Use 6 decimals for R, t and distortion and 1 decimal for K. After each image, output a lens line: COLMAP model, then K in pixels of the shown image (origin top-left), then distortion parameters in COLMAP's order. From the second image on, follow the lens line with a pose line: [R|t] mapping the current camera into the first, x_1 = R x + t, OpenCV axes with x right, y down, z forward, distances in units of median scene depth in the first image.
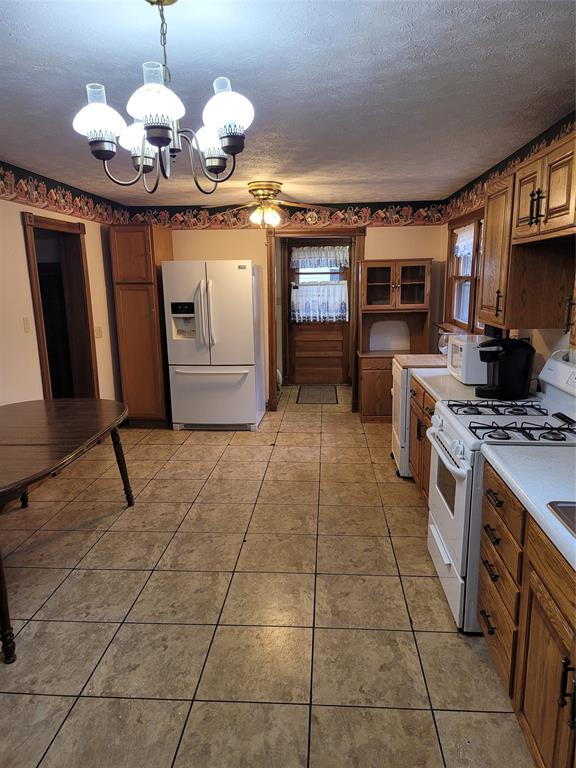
lens RADIAL K [[535.6, 0, 293.7], [0, 535.6, 395.0], [0, 0, 1]] dist [0.070680, -0.073274]
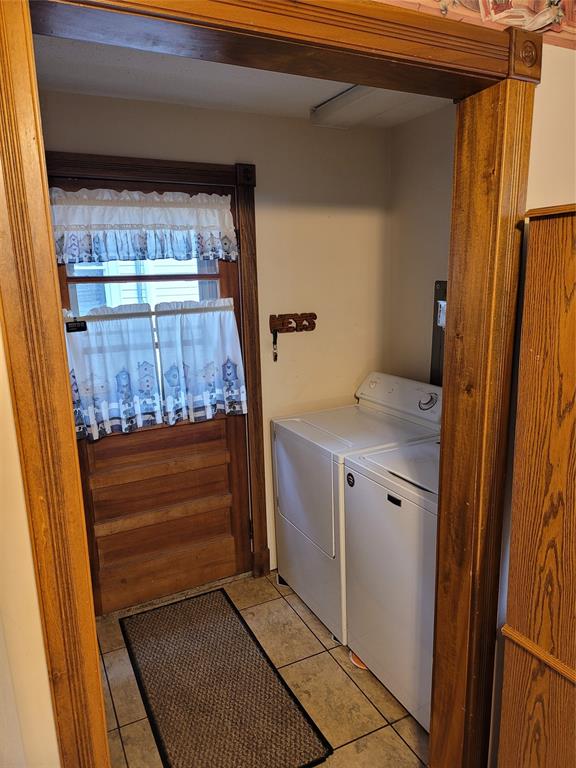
lens RADIAL K [[535.6, 0, 288.2], [0, 535.6, 385.6], [0, 0, 1]] dist [0.070680, -0.073274]
pose [[0.853483, -0.114897, 0.508297, -0.101481], [0.132533, 0.991177, 0.001512, -0.298830], [-0.503987, 0.066075, 0.861180, 1.348254]]
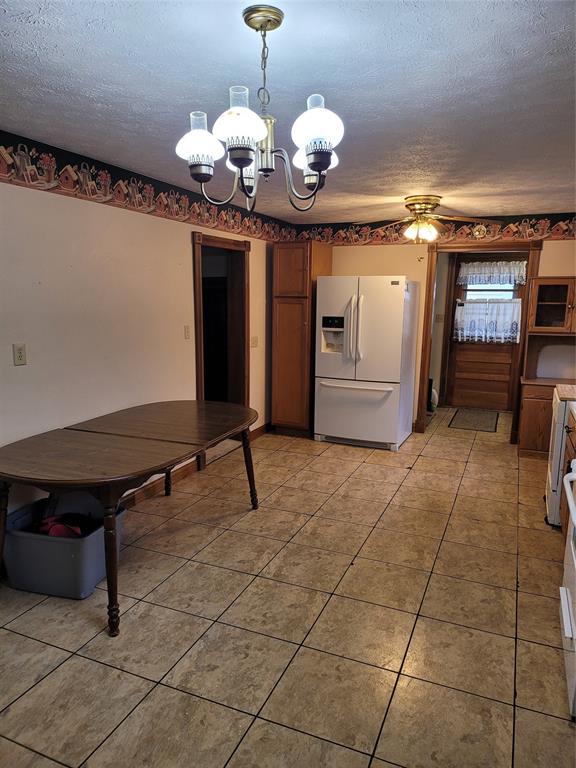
lens RADIAL K [[535.6, 0, 291.9], [0, 535.6, 391.4], [0, 0, 1]] dist [0.070680, -0.073274]
pose [[0.944199, 0.082195, -0.318955, 0.074384], [-0.092497, 0.995563, -0.017259, -0.008974], [0.316122, 0.045798, 0.947613, 0.027669]]
